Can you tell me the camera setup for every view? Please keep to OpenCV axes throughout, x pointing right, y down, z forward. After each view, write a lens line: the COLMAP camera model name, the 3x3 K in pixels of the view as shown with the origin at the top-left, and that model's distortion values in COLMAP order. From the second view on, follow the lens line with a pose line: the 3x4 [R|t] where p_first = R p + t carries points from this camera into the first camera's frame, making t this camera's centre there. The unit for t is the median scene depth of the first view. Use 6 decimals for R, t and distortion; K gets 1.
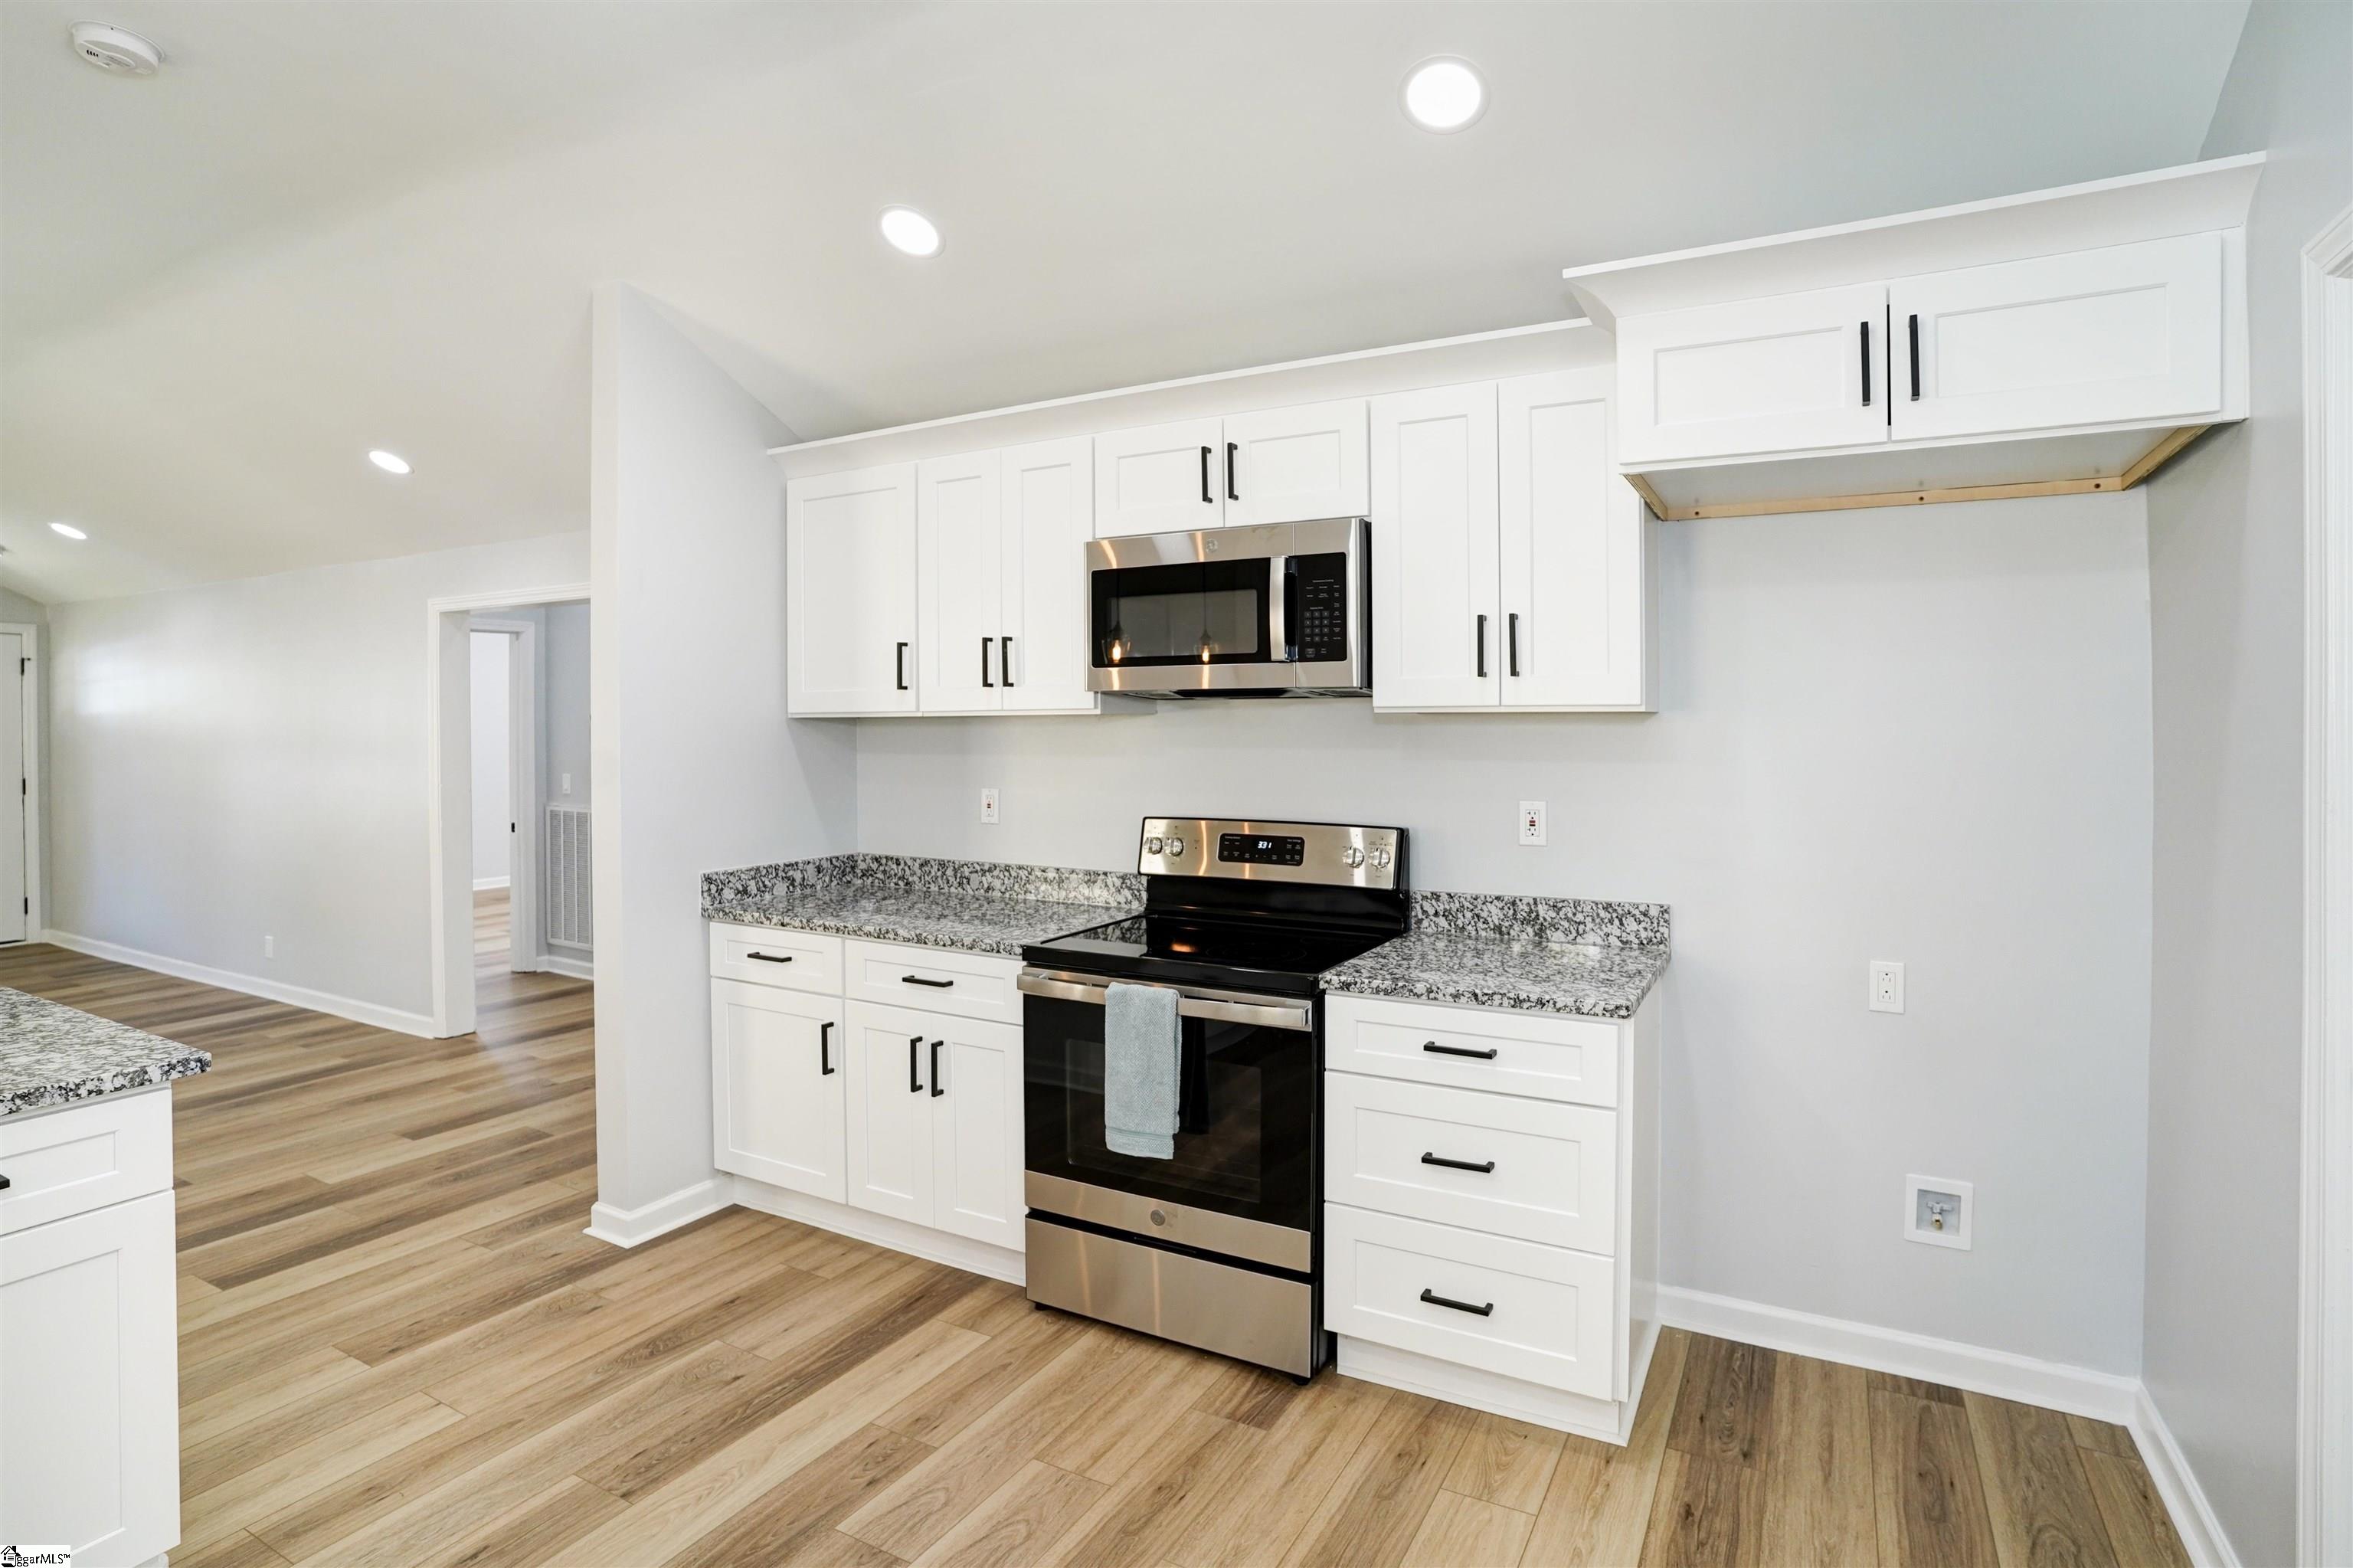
lens RADIAL K [[1197.8, 0, 1205.8], [0, 1197.8, 728.6], [0, 0, 1]] dist [-0.077115, 0.038070]
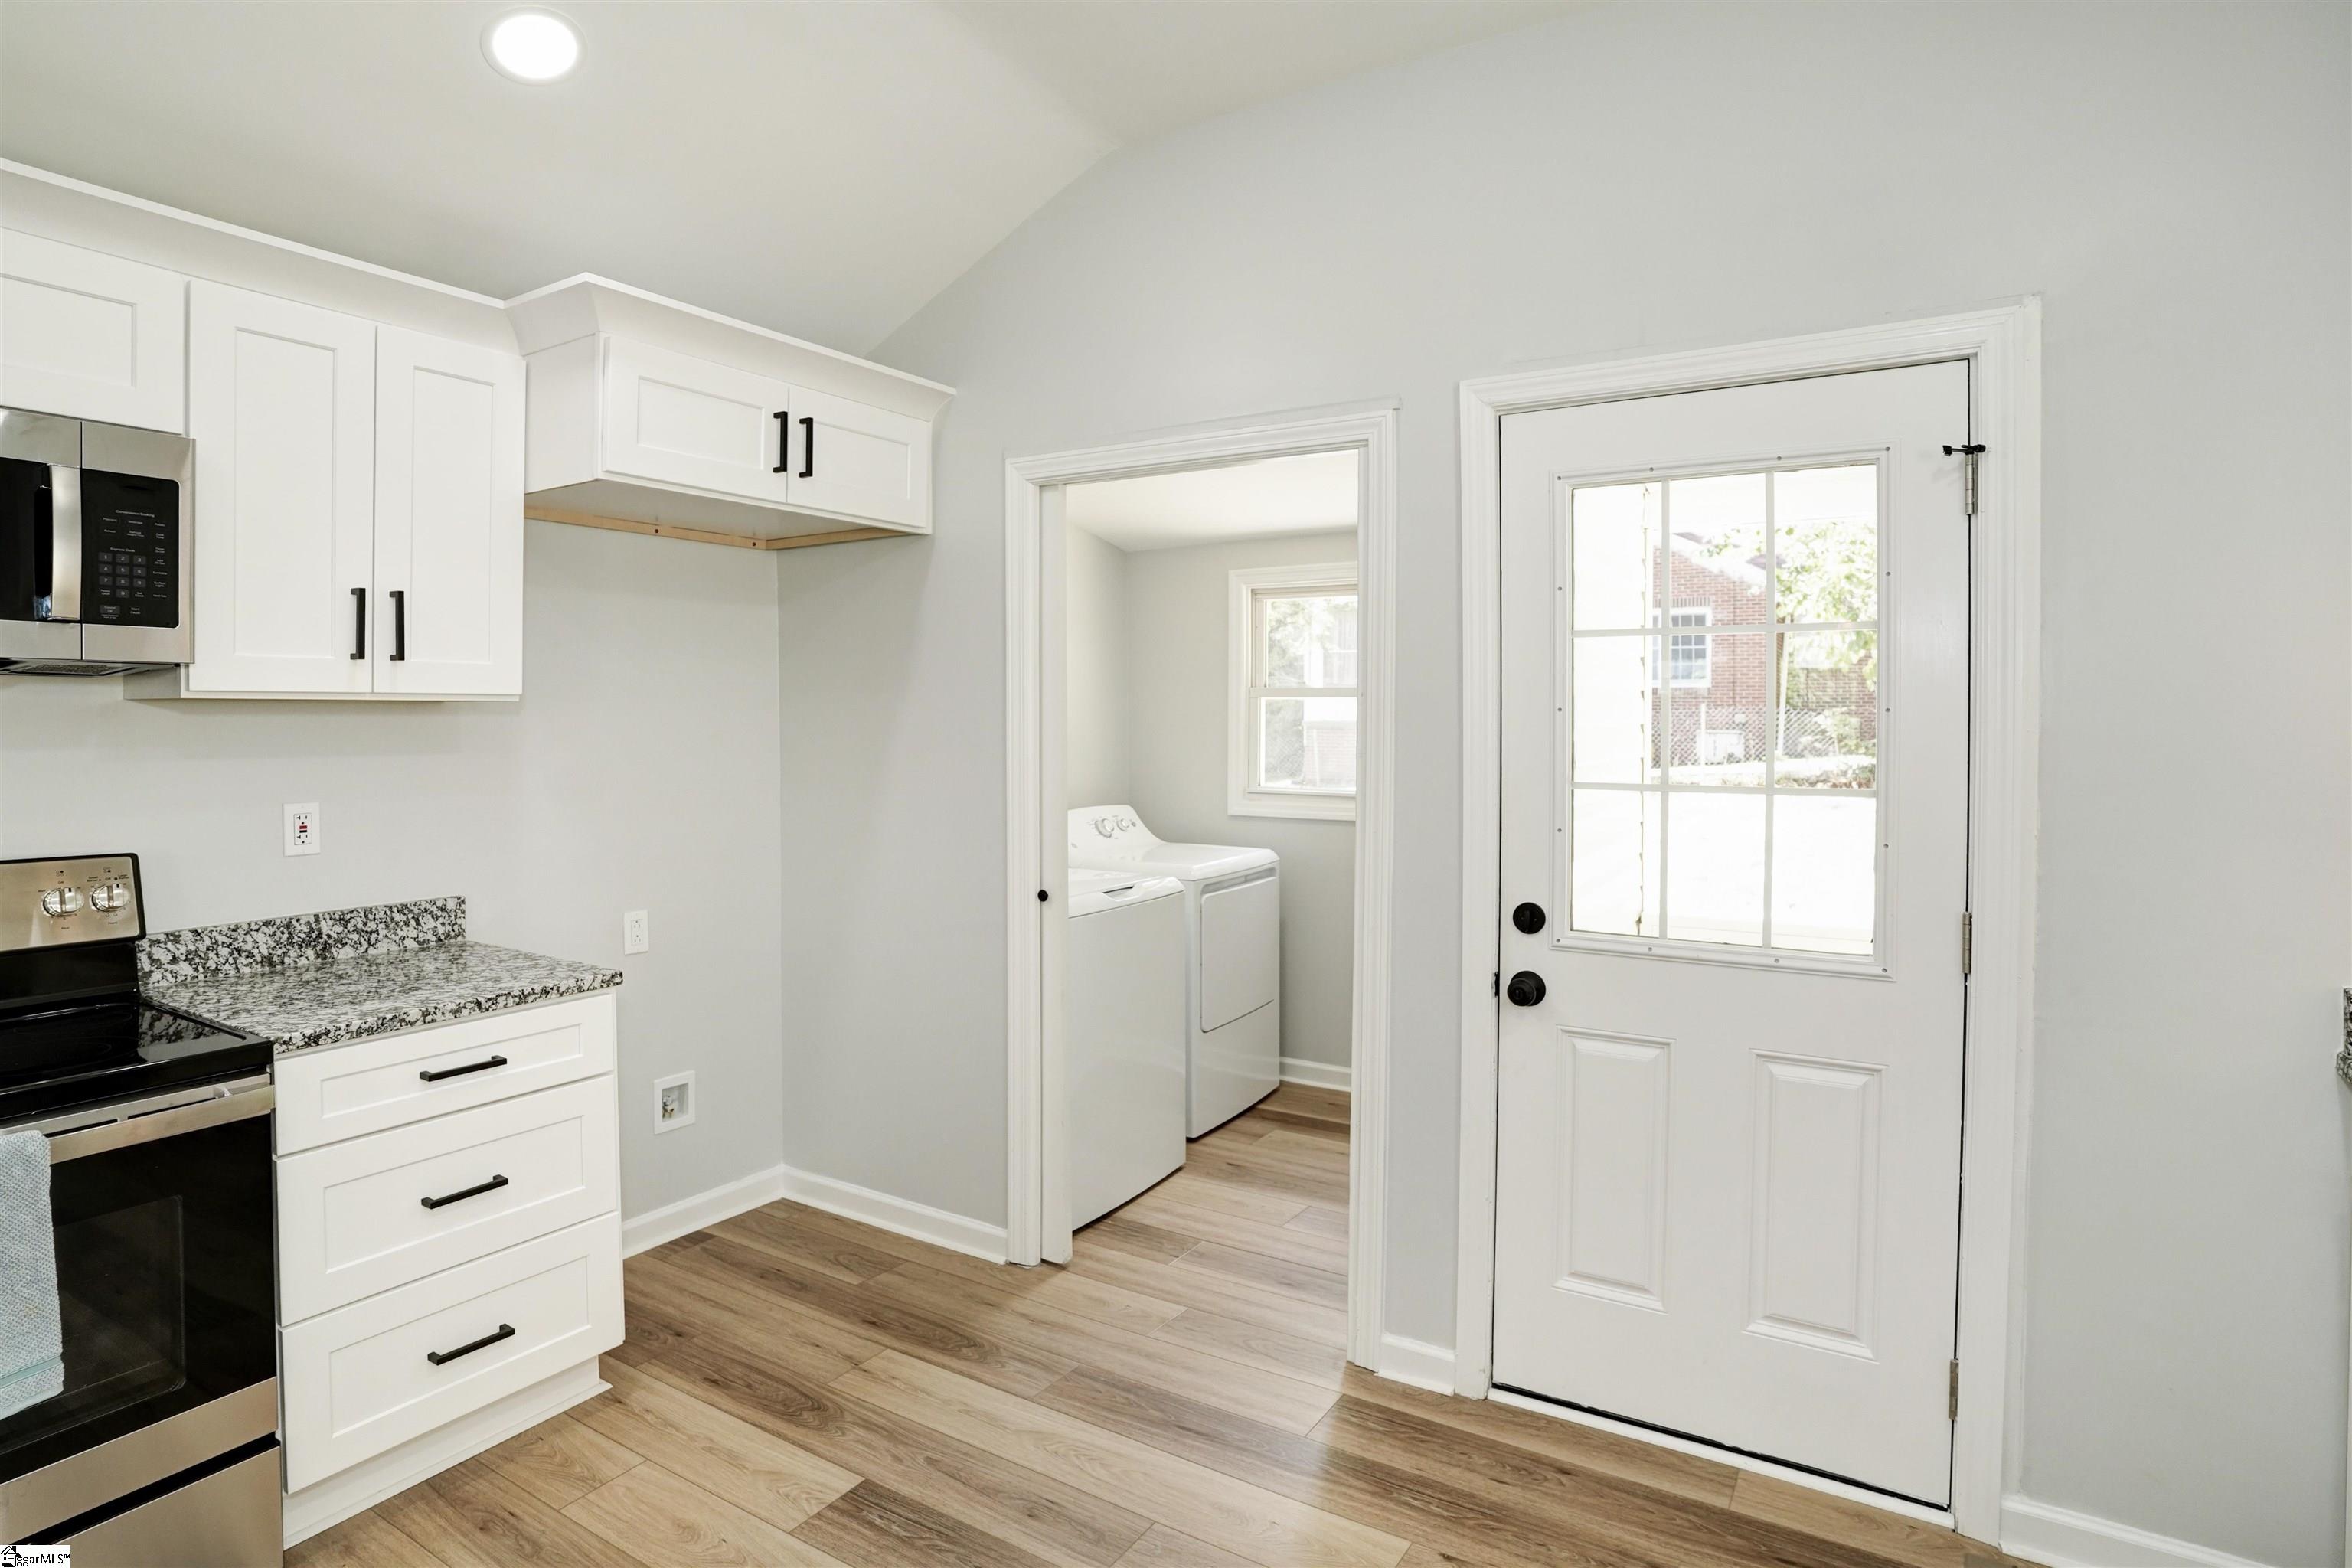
lens RADIAL K [[1254.8, 0, 1147.7], [0, 1254.8, 731.6], [0, 0, 1]] dist [-0.067932, 0.044455]
pose [[0.088585, -0.012763, 0.995987, -0.659045], [0.003324, 0.999916, 0.012518, 0.000258], [-0.996063, 0.002202, 0.088620, 0.374051]]
